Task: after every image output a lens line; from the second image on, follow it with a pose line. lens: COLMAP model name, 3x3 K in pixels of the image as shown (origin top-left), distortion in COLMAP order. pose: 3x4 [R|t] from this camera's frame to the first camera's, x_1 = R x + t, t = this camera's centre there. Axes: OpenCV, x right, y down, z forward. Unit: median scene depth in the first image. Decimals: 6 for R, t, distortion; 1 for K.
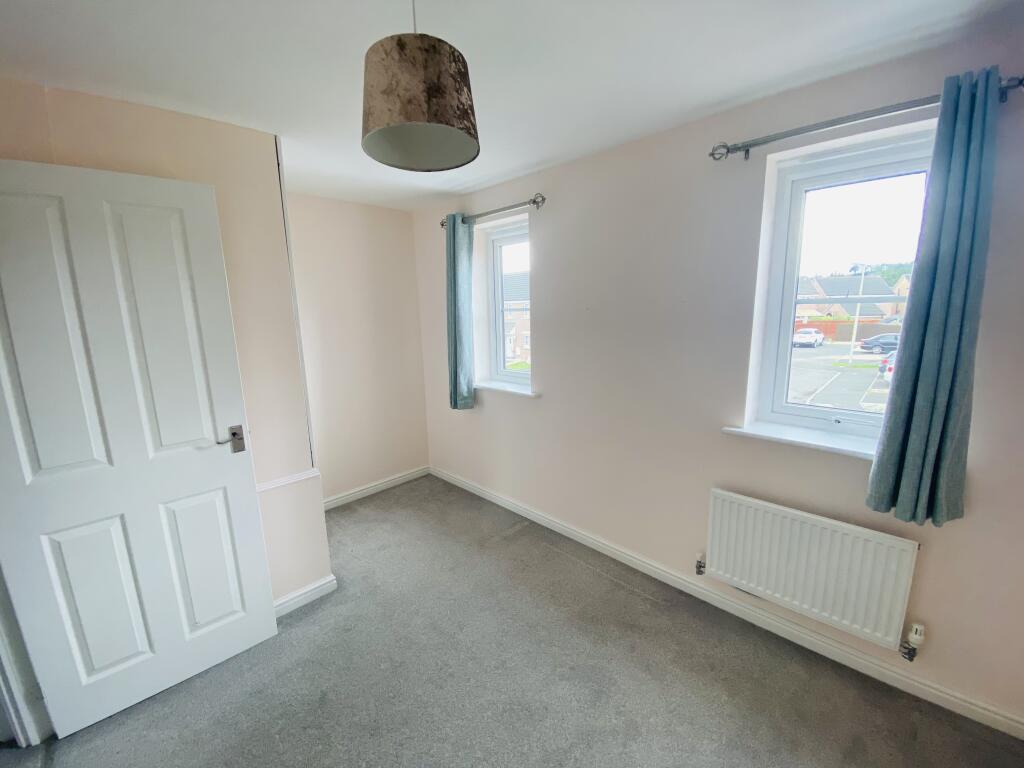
lens RADIAL K [[420.5, 0, 507.4], [0, 420.5, 382.5], [0, 0, 1]] dist [-0.001906, -0.001494]
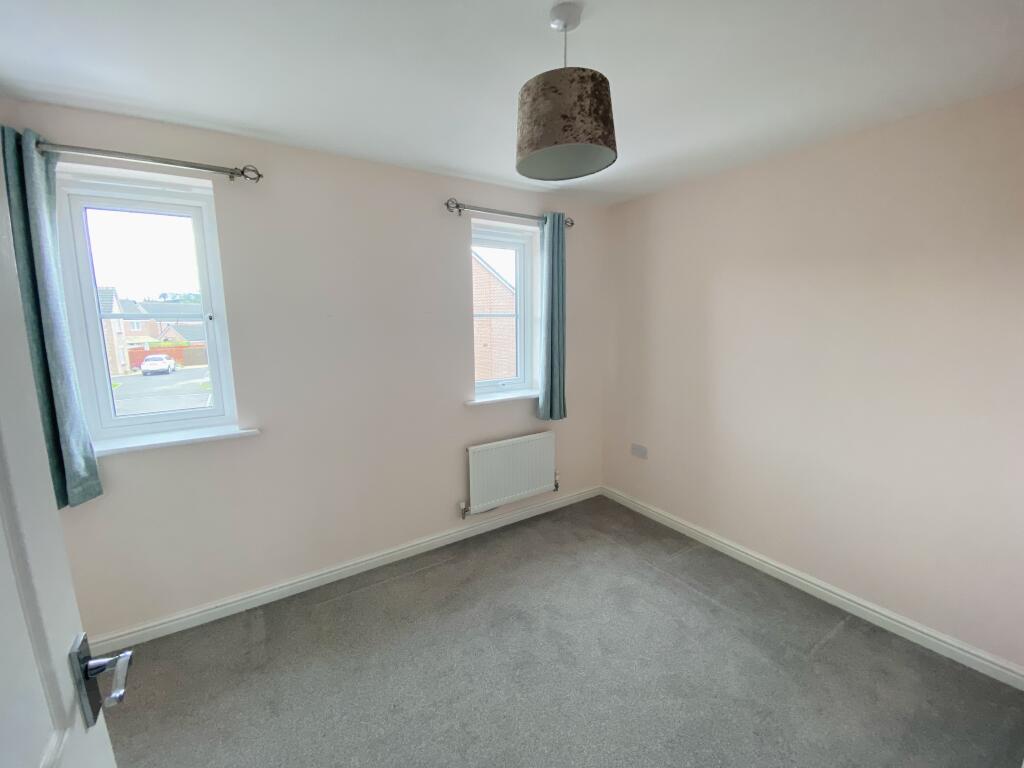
lens RADIAL K [[420.5, 0, 506.9], [0, 420.5, 384.5], [0, 0, 1]] dist [-0.001906, -0.001494]
pose [[0.205700, -0.126940, 0.970347, -0.494167], [0.182653, 0.979108, 0.089366, -0.031842], [-0.961418, 0.158854, 0.224589, 0.346149]]
